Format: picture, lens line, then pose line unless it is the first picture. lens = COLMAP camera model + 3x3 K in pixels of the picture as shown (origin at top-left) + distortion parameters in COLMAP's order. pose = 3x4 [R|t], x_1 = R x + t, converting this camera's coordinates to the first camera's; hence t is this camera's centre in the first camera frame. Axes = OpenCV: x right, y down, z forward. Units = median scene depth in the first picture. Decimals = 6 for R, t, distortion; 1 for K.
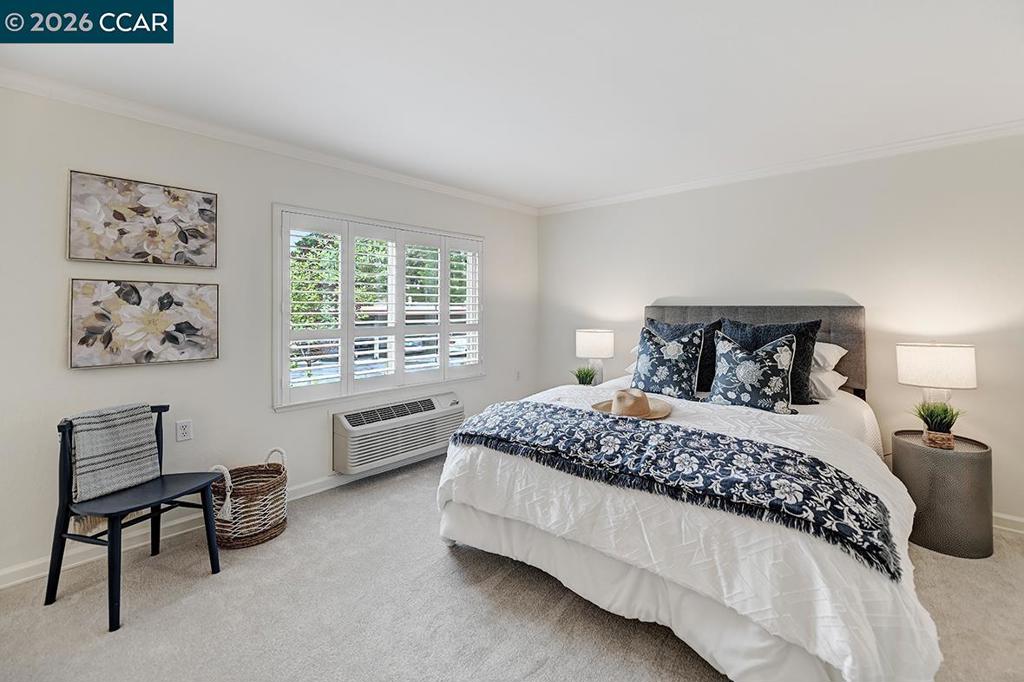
lens RADIAL K [[433.6, 0, 534.8], [0, 433.6, 291.2], [0, 0, 1]] dist [-0.006939, -0.000939]
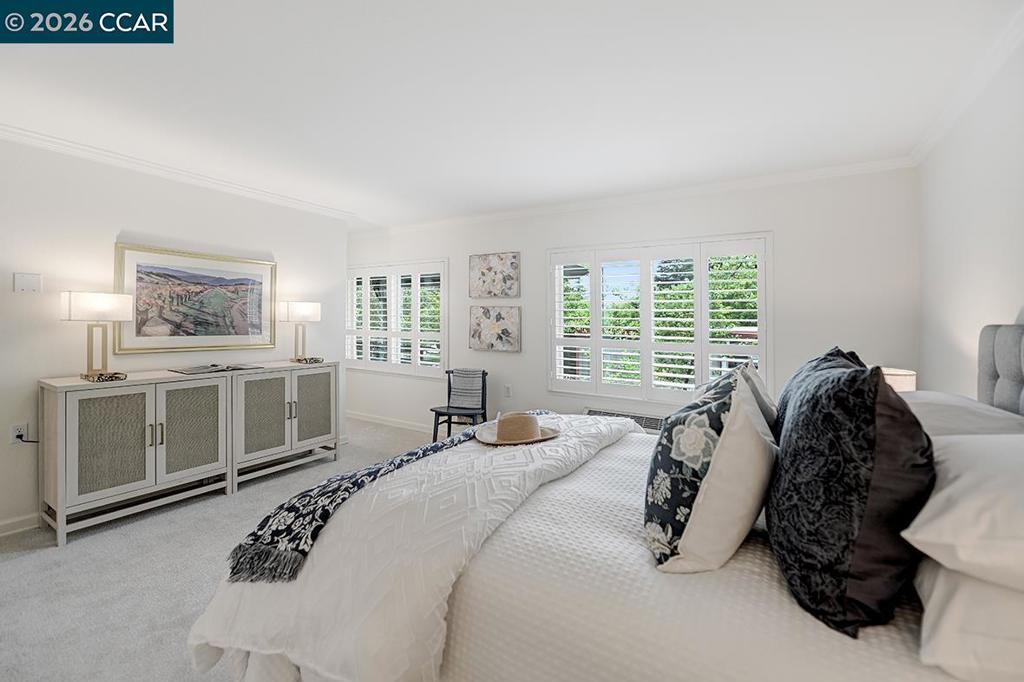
lens RADIAL K [[433.6, 0, 496.8], [0, 433.6, 324.3], [0, 0, 1]] dist [-0.006939, -0.000939]
pose [[0.138221, 0.008677, -0.990363, 0.984743], [0.017257, 0.999789, 0.011169, 0.034627], [0.990251, -0.018635, 0.138042, 0.761230]]
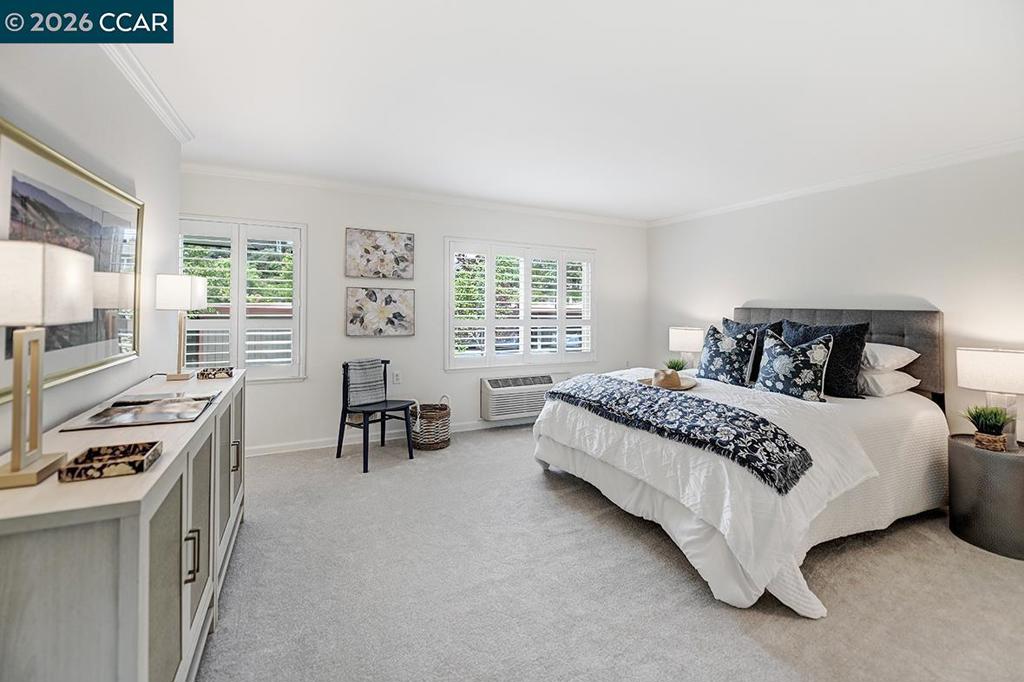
lens RADIAL K [[426.2, 0, 527.3], [0, 426.2, 291.2], [0, 0, 1]] dist [-0.003047, -0.000261]
pose [[0.924284, 0.002152, -0.381699, 0.298990], [-0.001731, 0.999997, 0.001447, -0.014488], [0.381701, -0.000676, 0.924285, -0.352445]]
